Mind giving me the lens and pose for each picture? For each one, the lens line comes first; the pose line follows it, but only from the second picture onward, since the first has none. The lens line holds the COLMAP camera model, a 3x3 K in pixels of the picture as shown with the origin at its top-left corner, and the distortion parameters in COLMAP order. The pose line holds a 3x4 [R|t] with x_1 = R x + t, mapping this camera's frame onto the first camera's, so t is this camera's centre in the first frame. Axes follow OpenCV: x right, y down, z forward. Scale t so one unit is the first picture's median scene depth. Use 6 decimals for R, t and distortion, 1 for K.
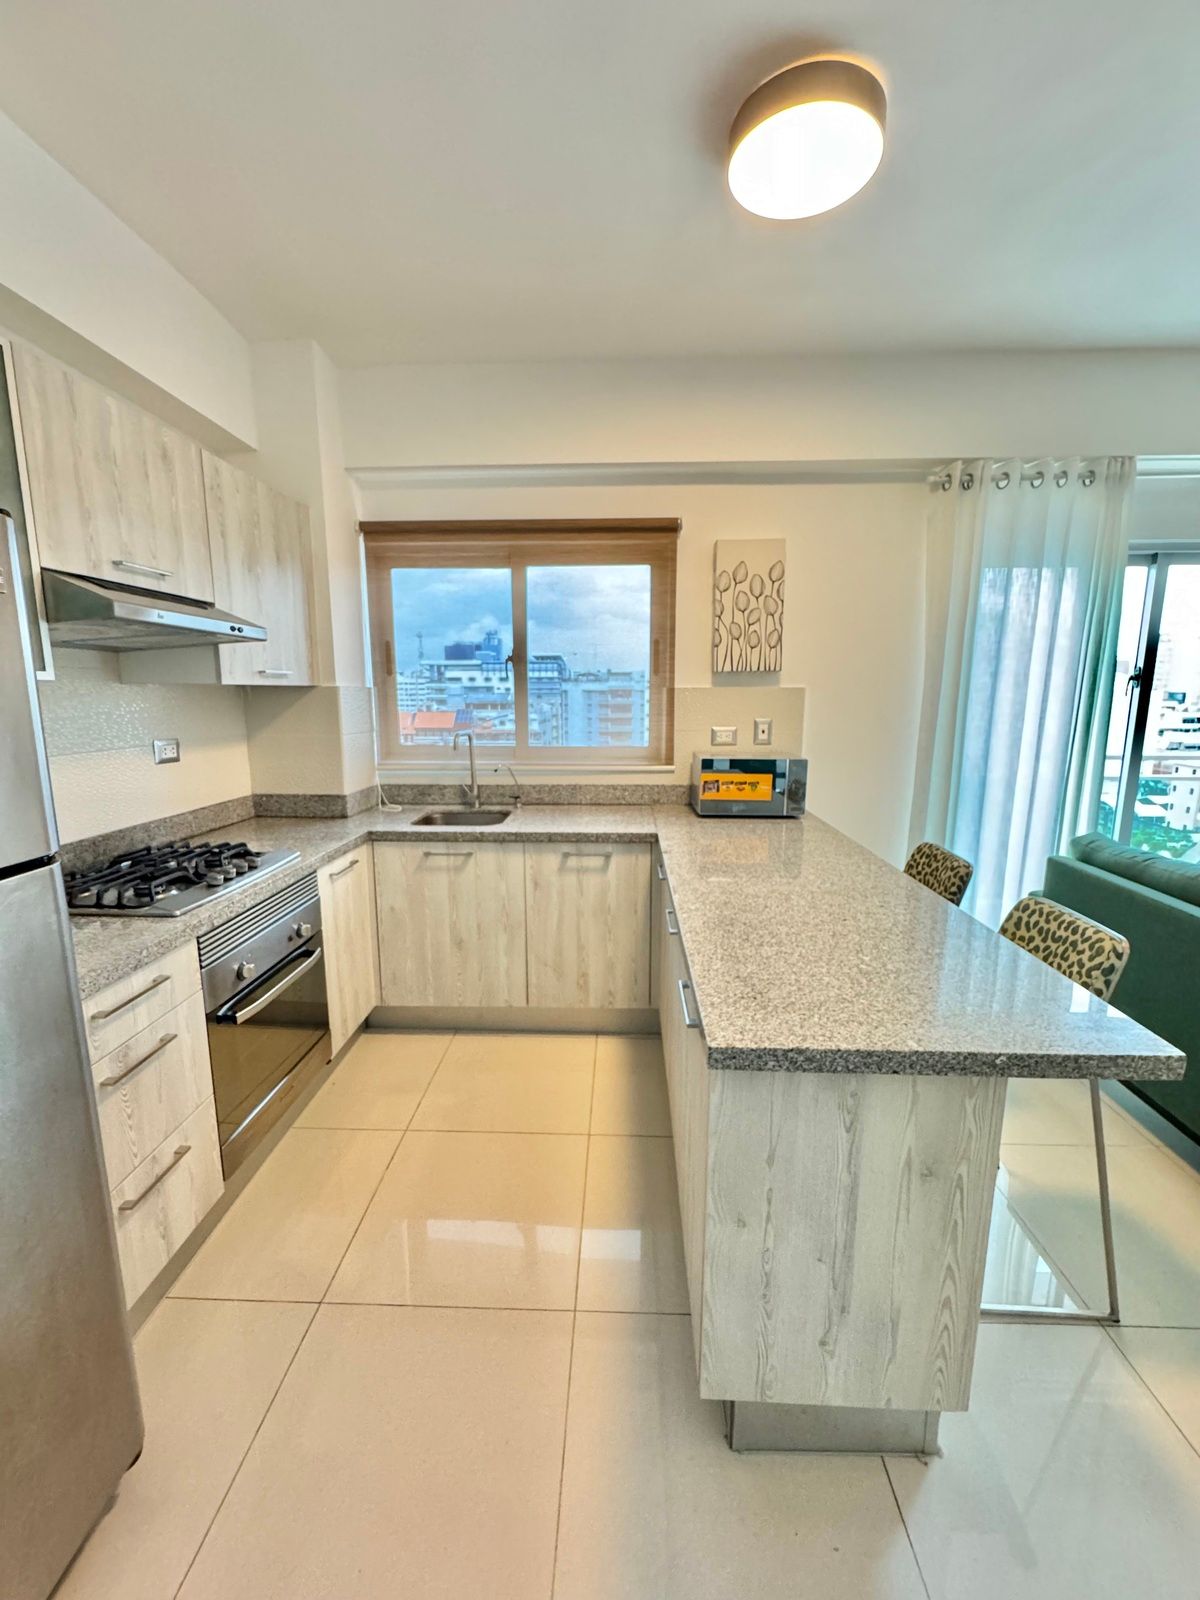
lens RADIAL K [[639.7, 0, 601.7], [0, 639.7, 805.0], [0, 0, 1]] dist [0.000003, -0.000078]
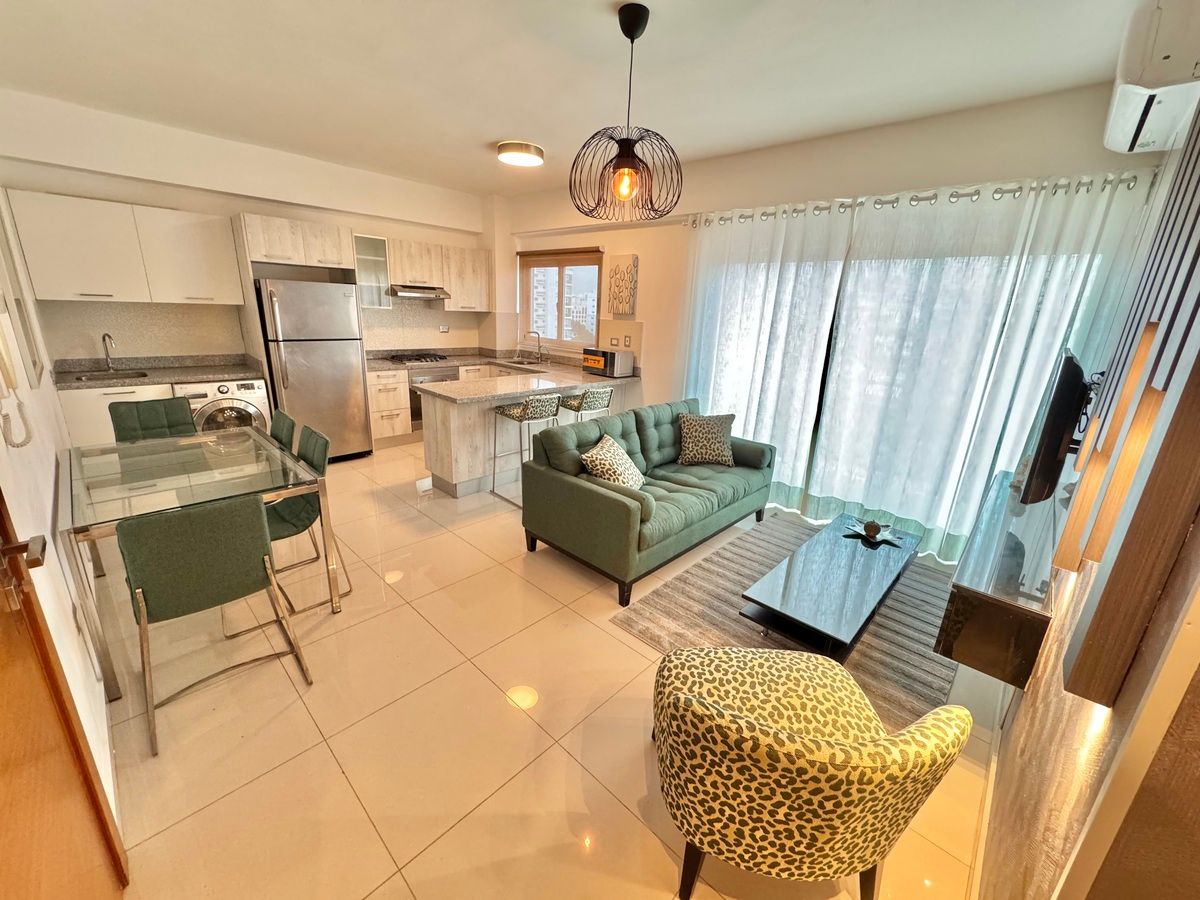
lens RADIAL K [[479.8, 0, 599.8], [0, 479.8, 448.2], [0, 0, 1]] dist [0.000003, -0.000078]
pose [[0.748447, 0.219904, -0.625675, 1.414301], [-0.158914, 0.975408, 0.152726, 0.011124], [0.643873, -0.014879, 0.764988, -0.379254]]
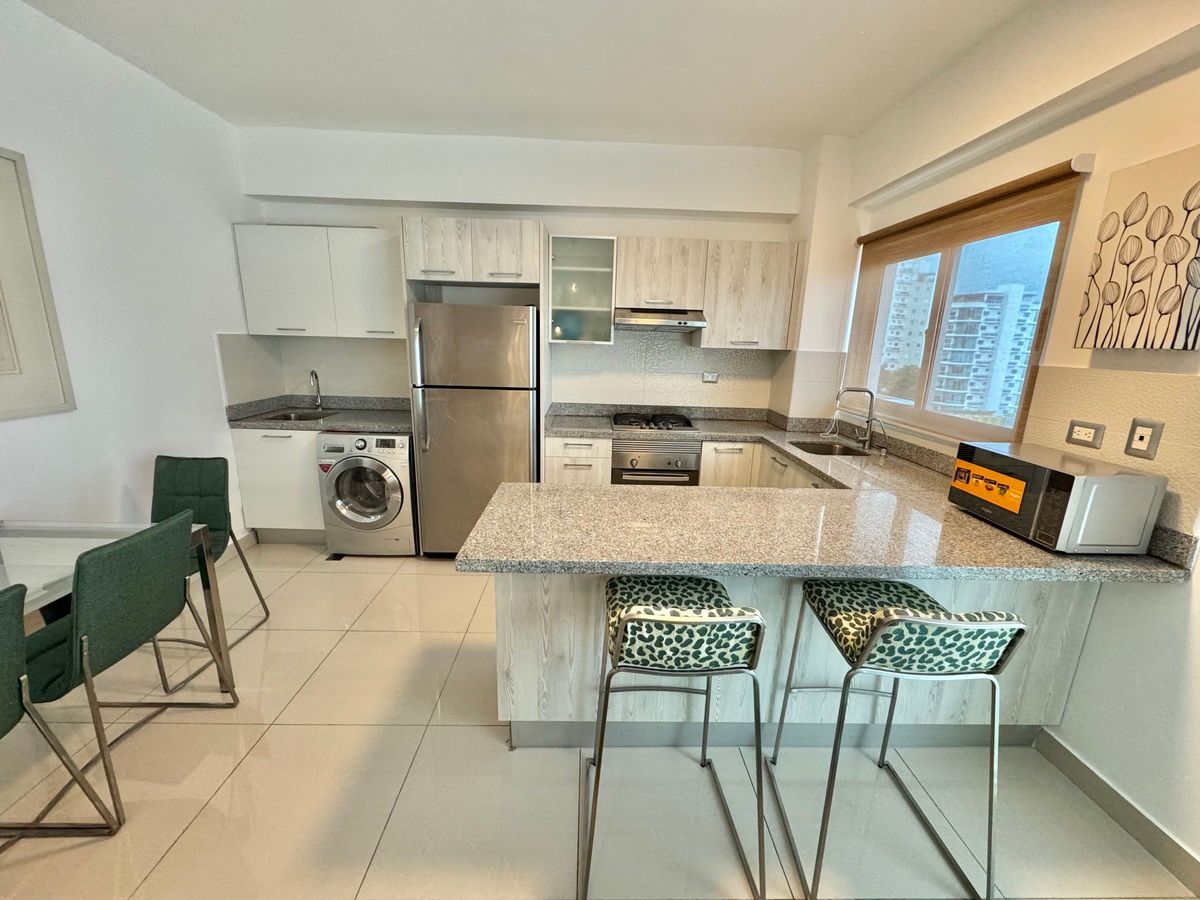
lens RADIAL K [[479.8, 0, 600.5], [0, 479.8, 446.2], [0, 0, 1]] dist [0.000003, -0.000078]
pose [[0.055256, 0.225748, -0.972617, 0.773035], [-0.201795, 0.956529, 0.210550, -0.105219], [0.977868, 0.184635, 0.098409, 0.419636]]
